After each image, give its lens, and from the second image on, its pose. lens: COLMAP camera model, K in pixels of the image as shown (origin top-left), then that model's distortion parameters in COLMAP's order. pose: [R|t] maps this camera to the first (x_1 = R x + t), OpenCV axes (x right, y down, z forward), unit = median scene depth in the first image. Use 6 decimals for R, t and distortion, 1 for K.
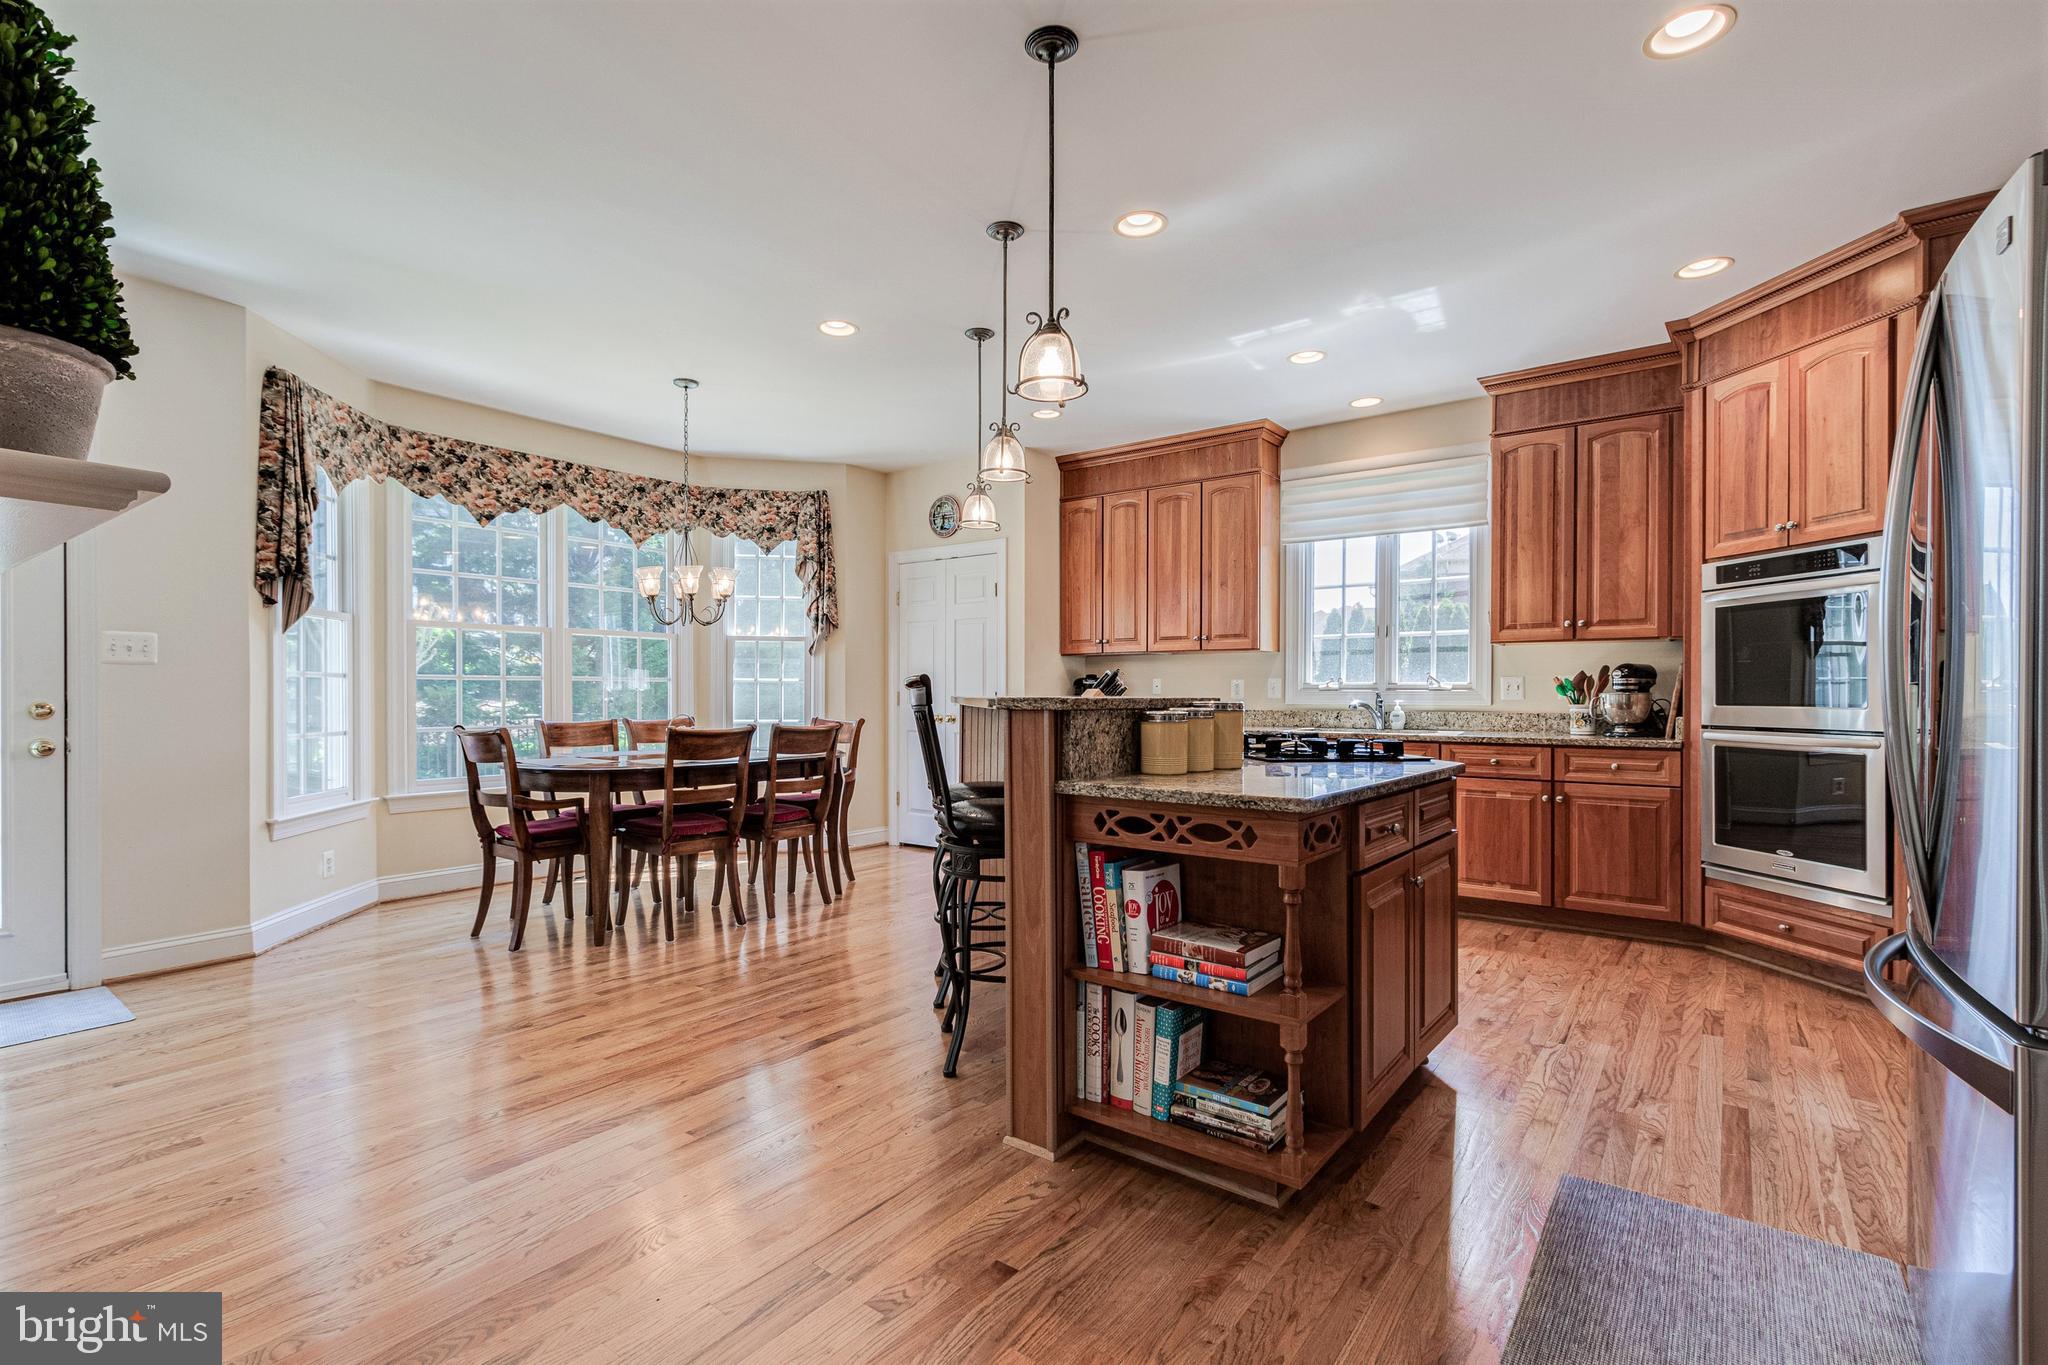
lens RADIAL K [[930.8, 0, 1010.5], [0, 930.8, 697.0], [0, 0, 1]] dist [0.002271, 0.000064]
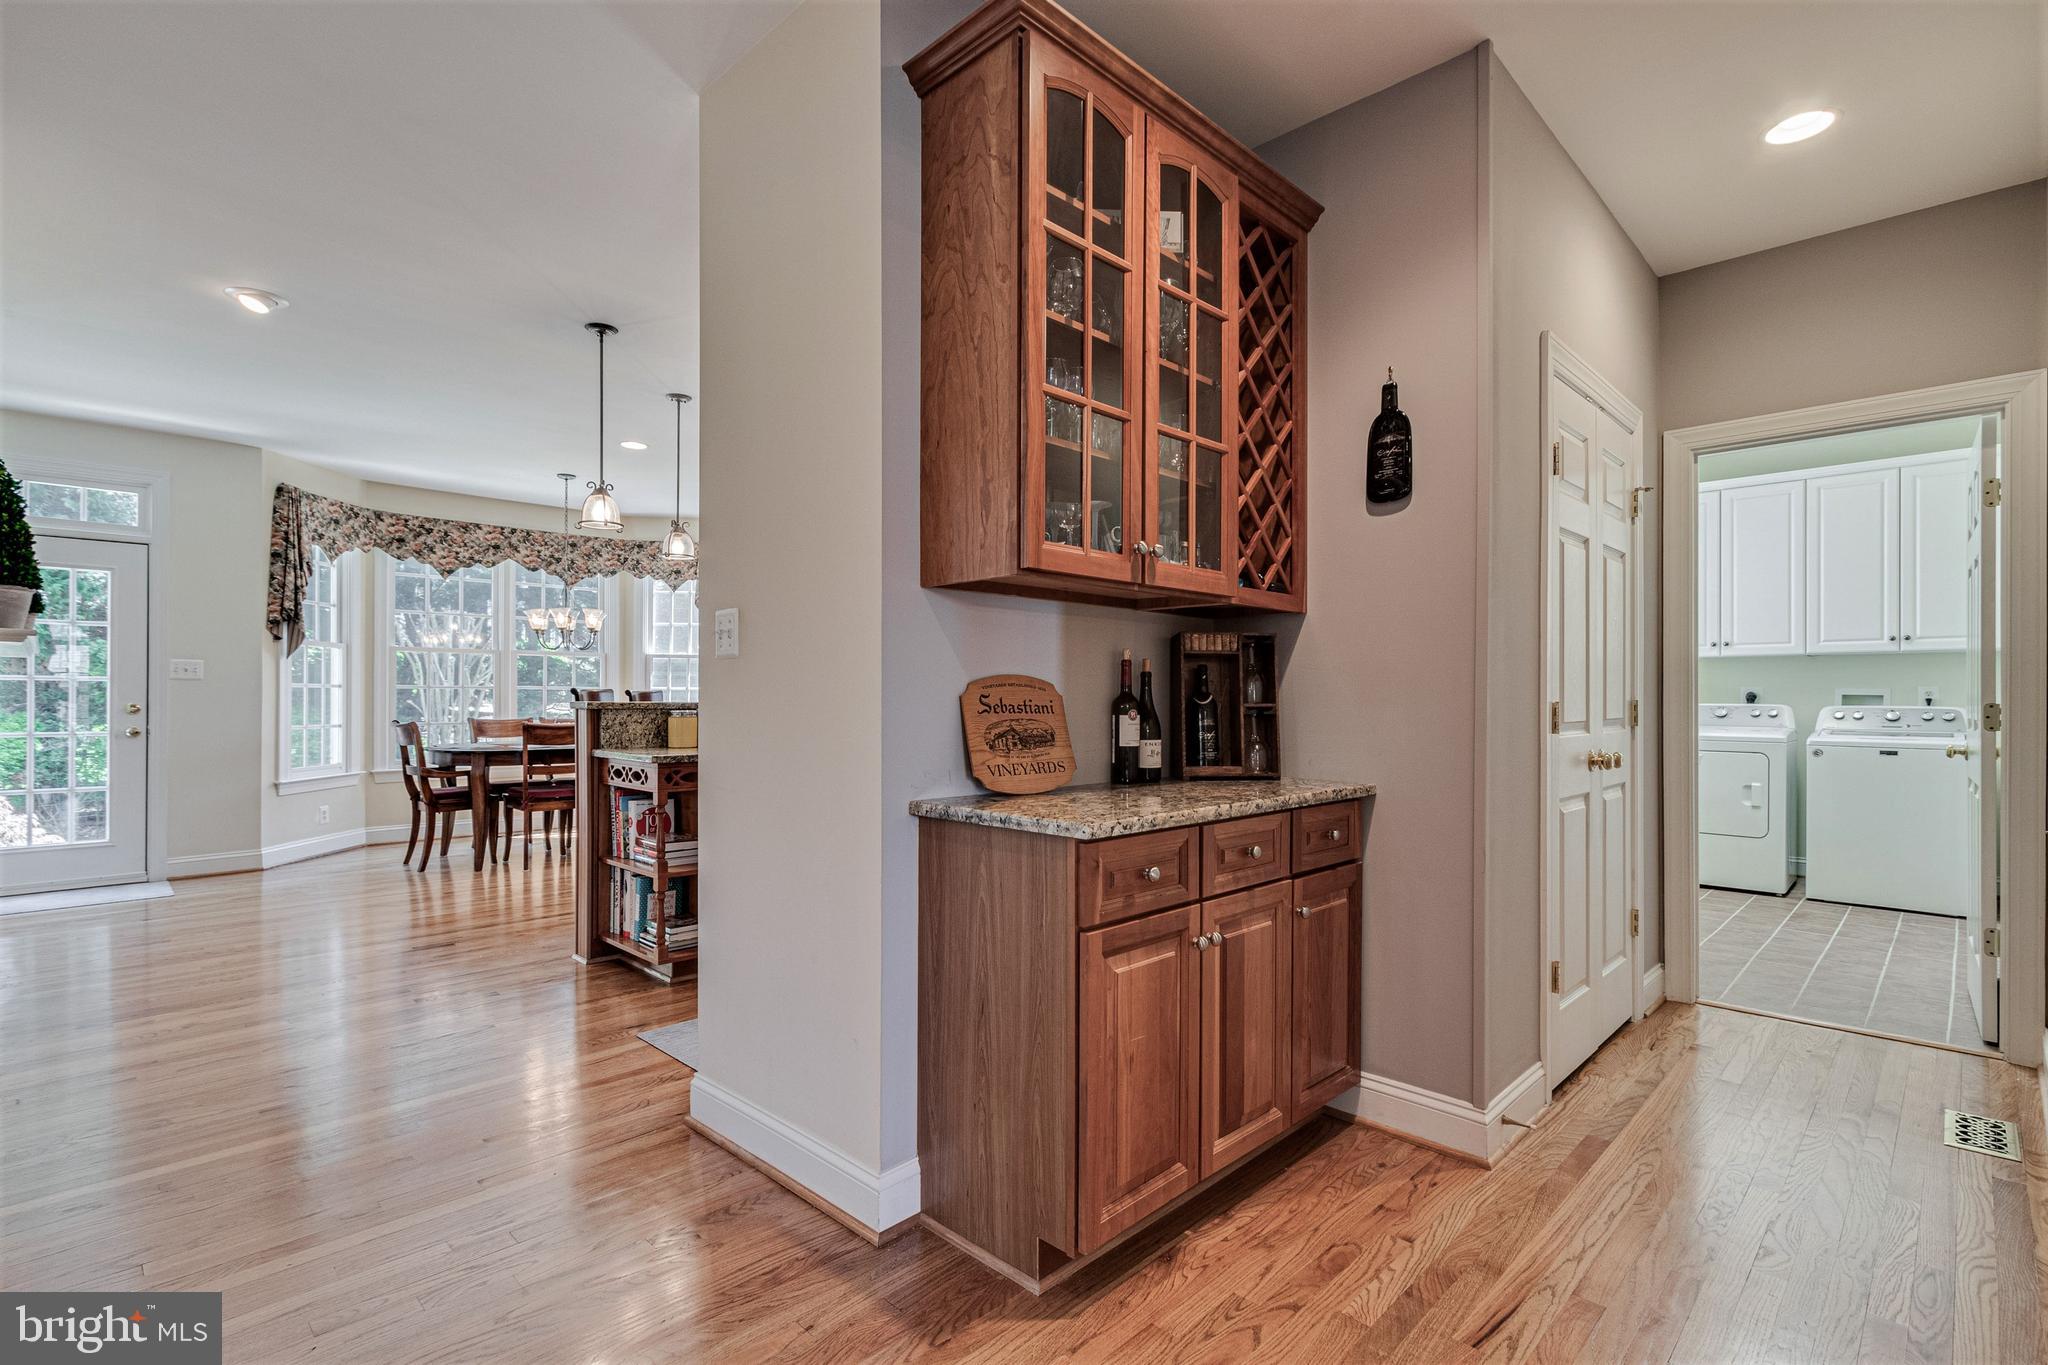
lens RADIAL K [[940.8, 0, 1014.2], [0, 940.8, 694.3], [0, 0, 1]] dist [-0.000936, 0.000023]
pose [[0.992044, 0.001142, -0.125887, 0.574395], [-0.002248, 0.999960, -0.008647, -0.000213], [0.125872, 0.008862, 0.992007, -0.359458]]
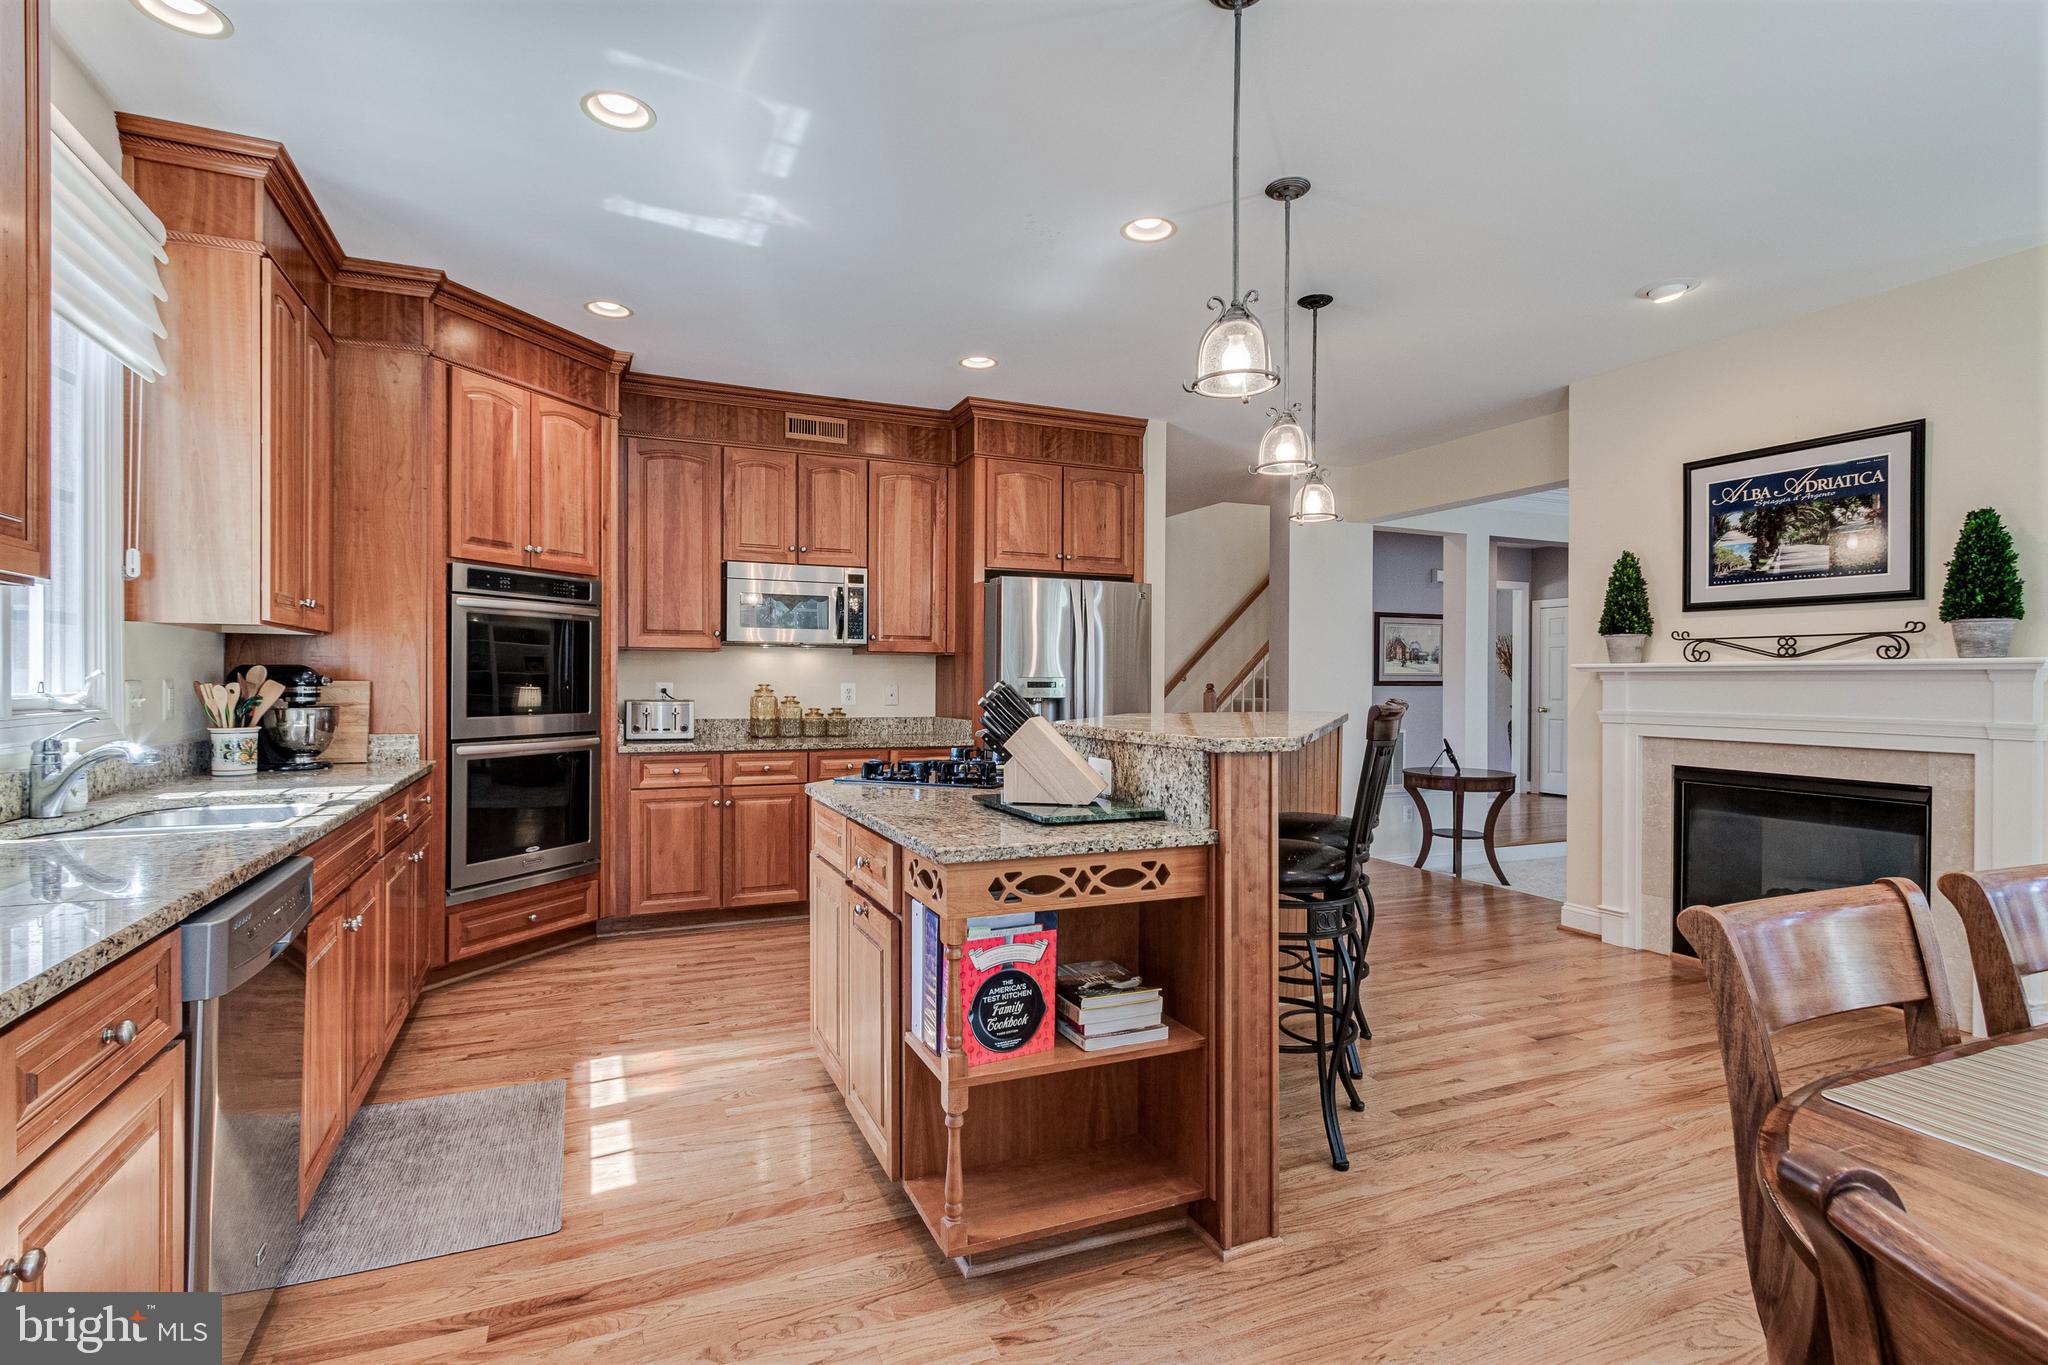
lens RADIAL K [[941.8, 0, 998.8], [0, 941.8, 683.1], [0, 0, 1]] dist [0.001640, -0.000027]
pose [[-0.867069, -0.009101, 0.498105, -0.167146], [-0.003899, 0.999926, 0.011483, -0.036192], [-0.498173, 0.008015, -0.867041, 1.489065]]
